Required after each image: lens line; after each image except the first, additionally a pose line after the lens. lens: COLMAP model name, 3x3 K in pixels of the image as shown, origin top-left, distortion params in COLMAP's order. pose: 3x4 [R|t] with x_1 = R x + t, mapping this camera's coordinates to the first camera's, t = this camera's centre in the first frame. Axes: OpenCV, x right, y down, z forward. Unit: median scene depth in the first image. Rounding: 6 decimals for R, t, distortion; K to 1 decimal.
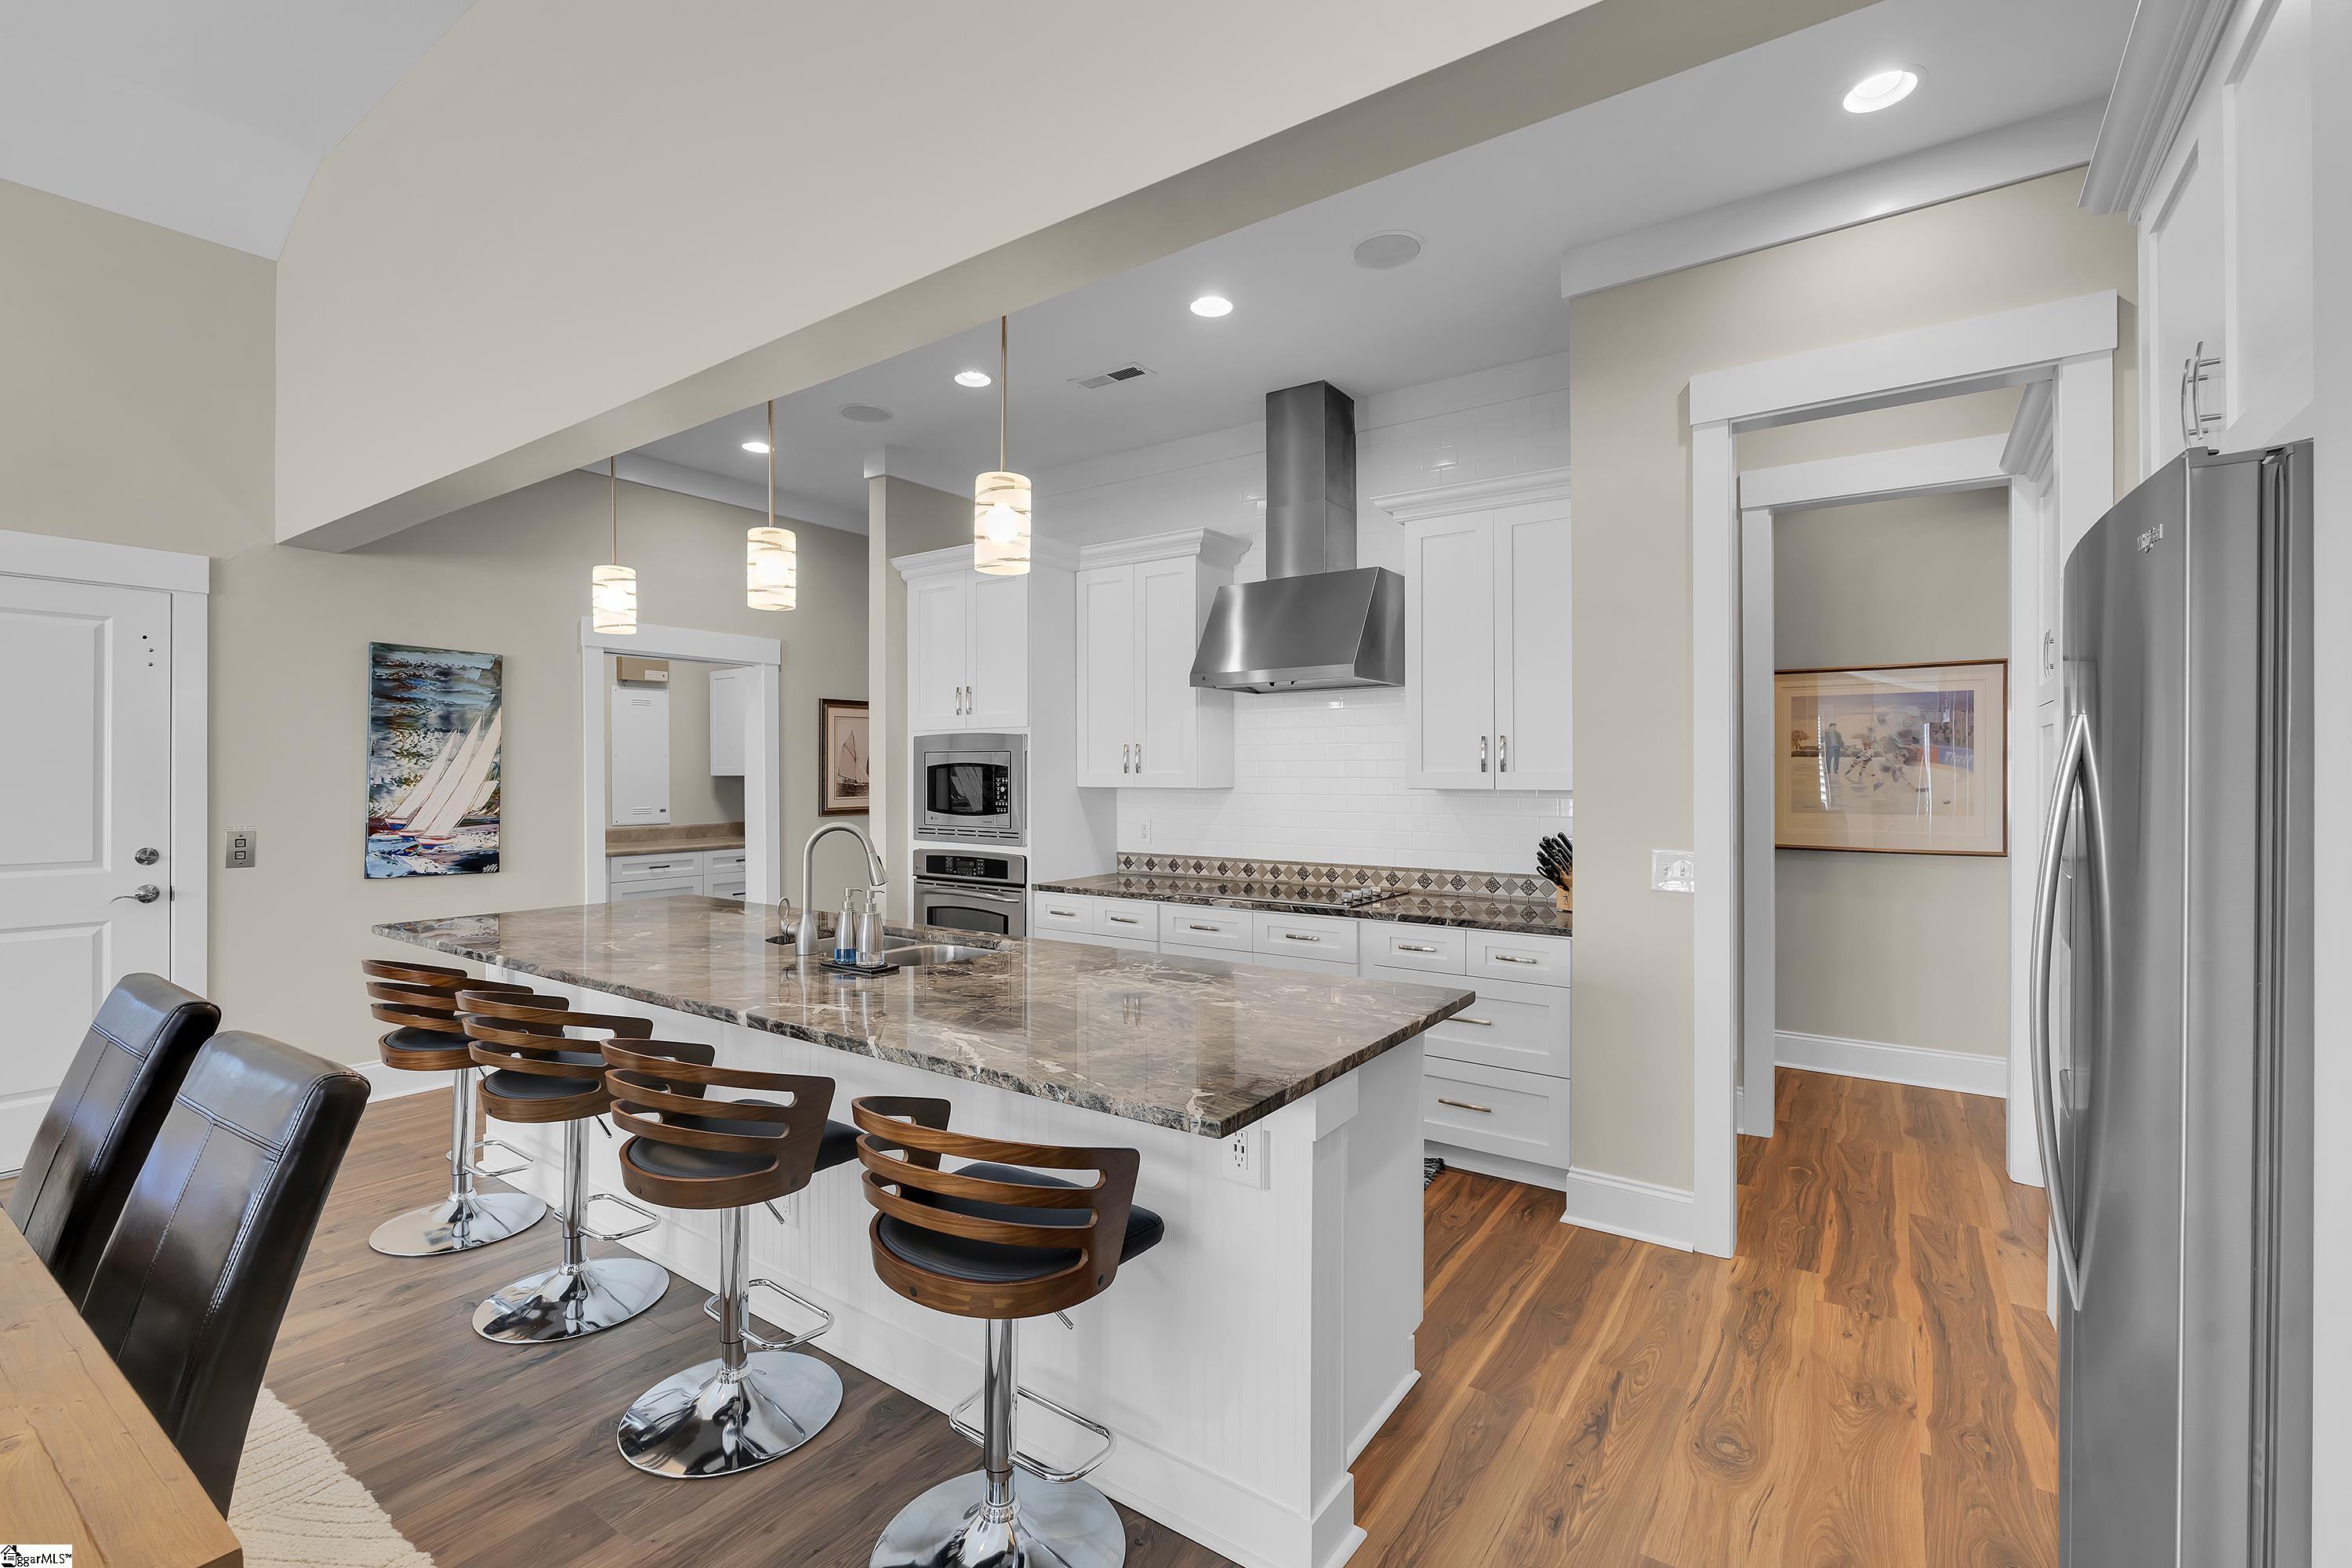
lens RADIAL K [[1034.4, 0, 1131.5], [0, 1034.4, 773.2], [0, 0, 1]] dist [-0.000434, 0.001462]
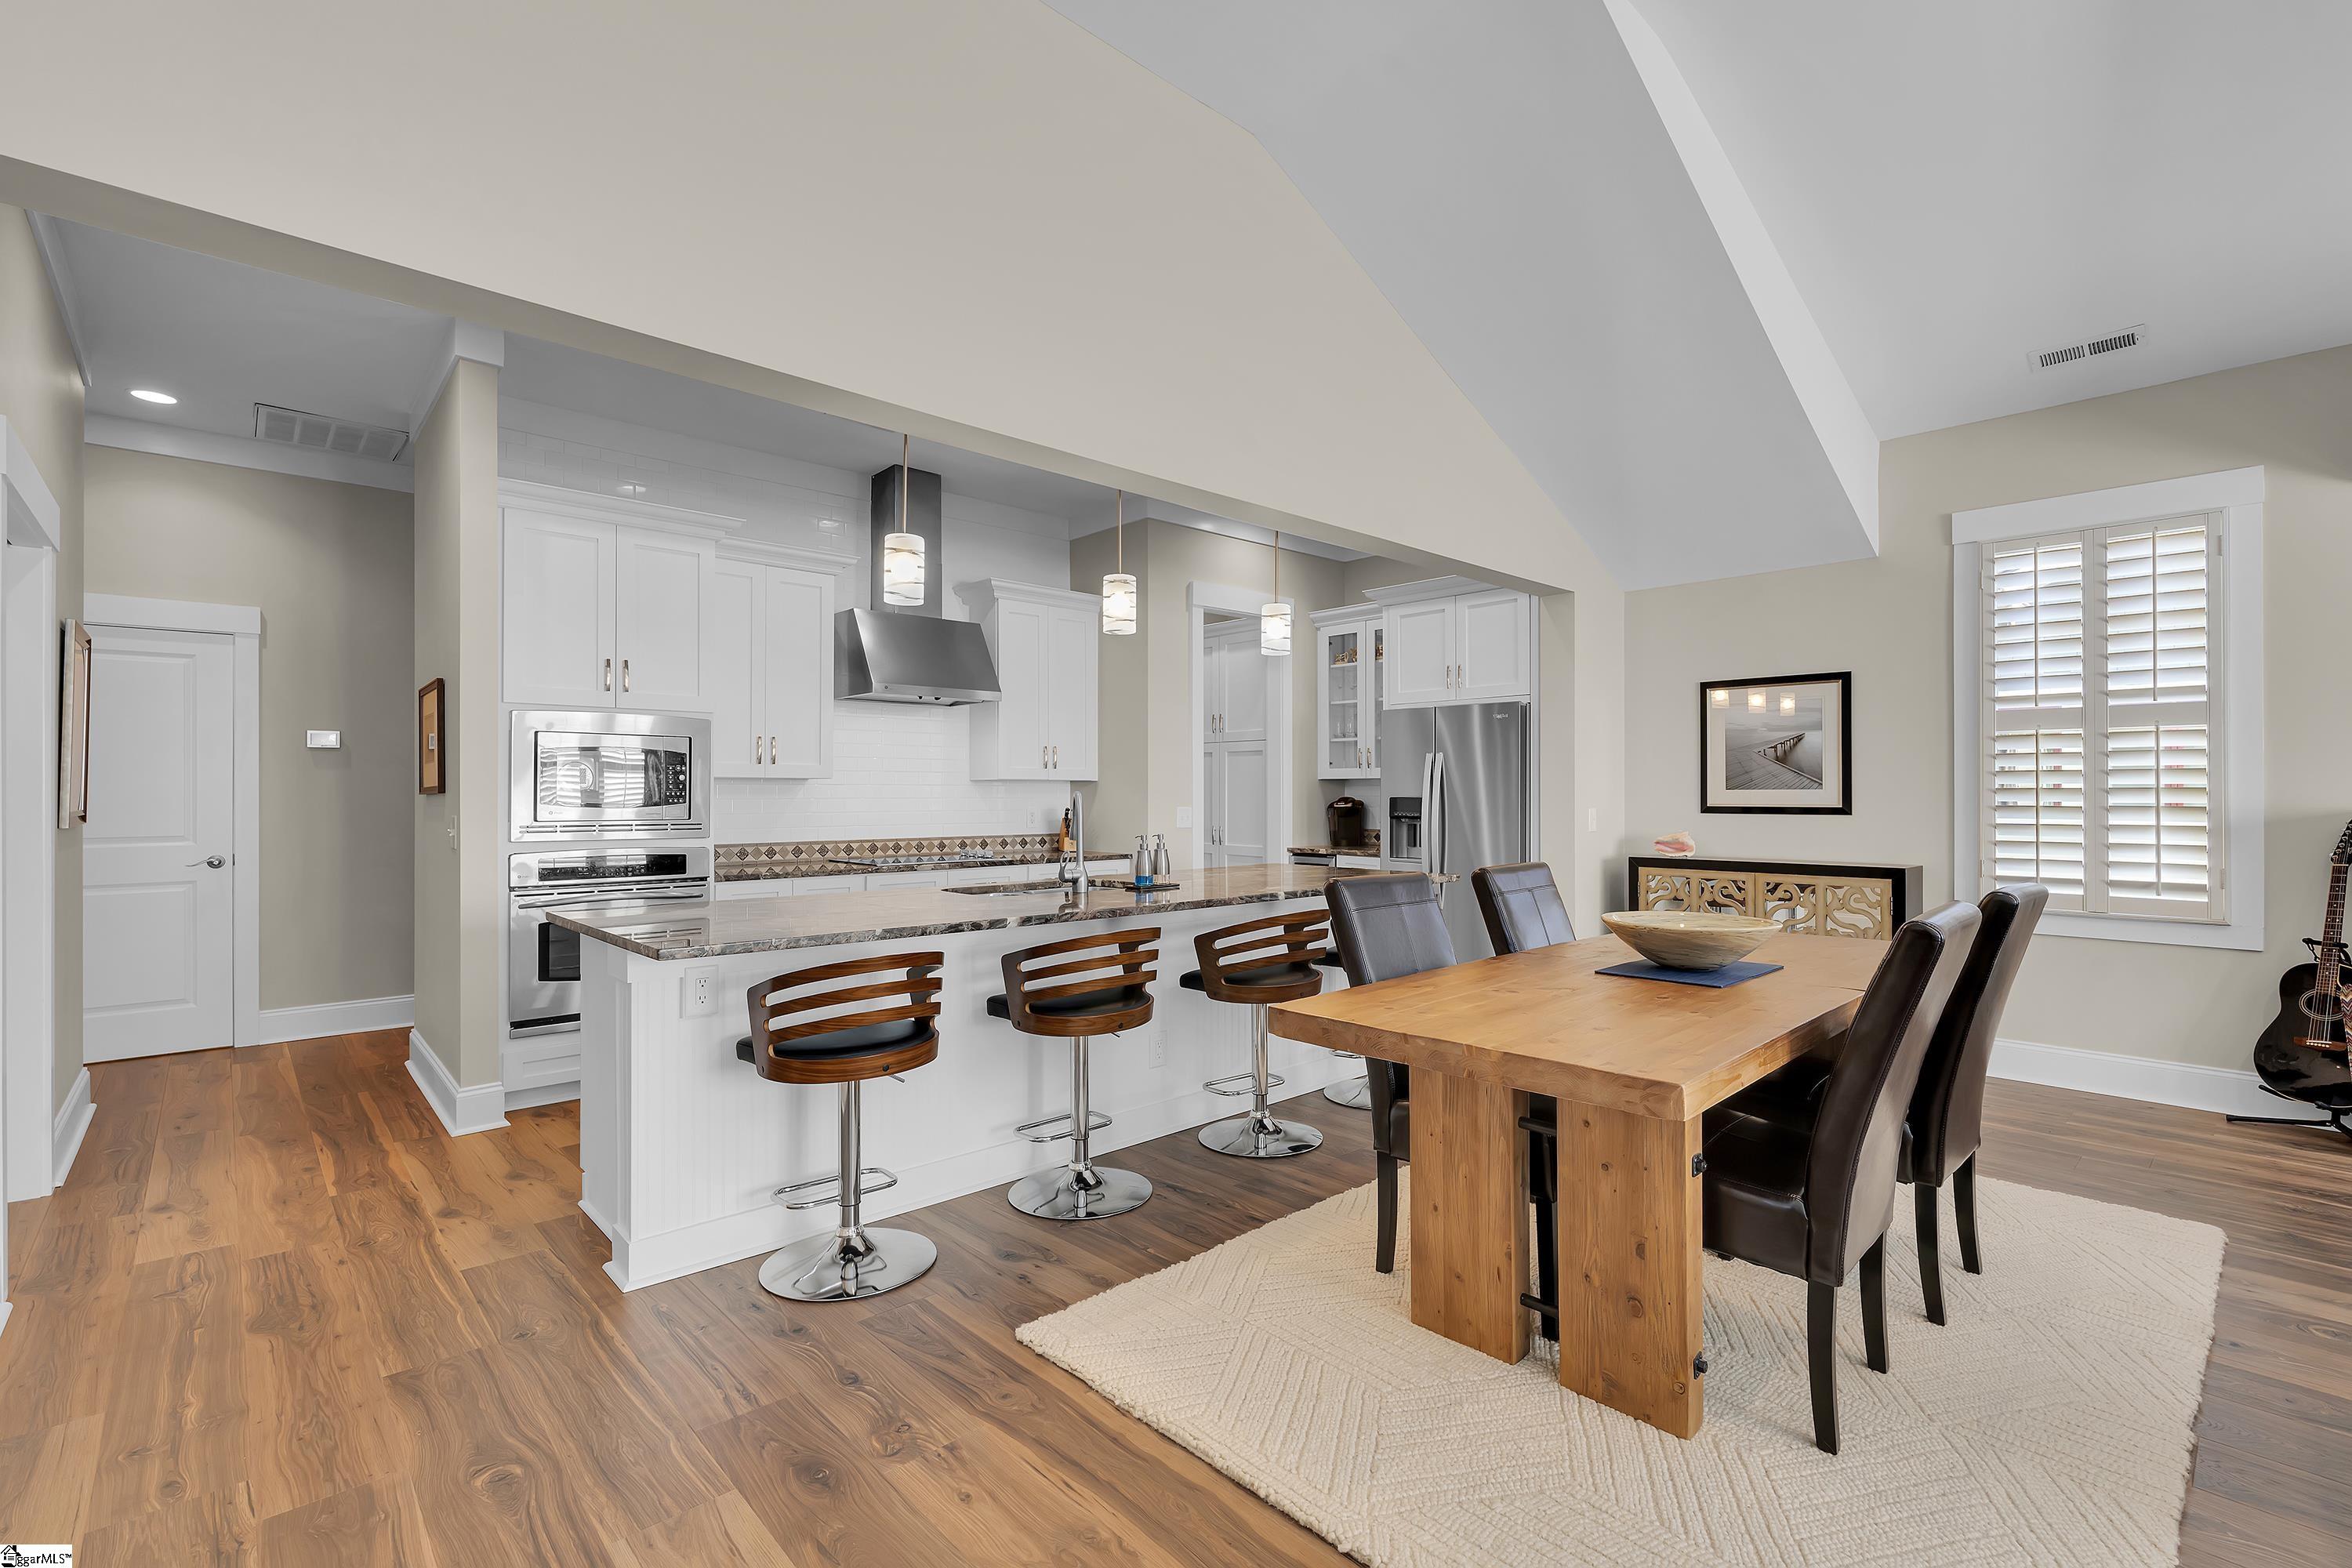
lens RADIAL K [[1034.4, 0, 1214.4], [0, 1034.4, 785.4], [0, 0, 1]] dist [-0.000434, 0.001462]
pose [[0.196113, 0.007191, 0.980555, -1.005027], [0.001078, 0.999971, -0.007549, 0.031932], [-0.980581, 0.002537, 0.196100, 0.371902]]
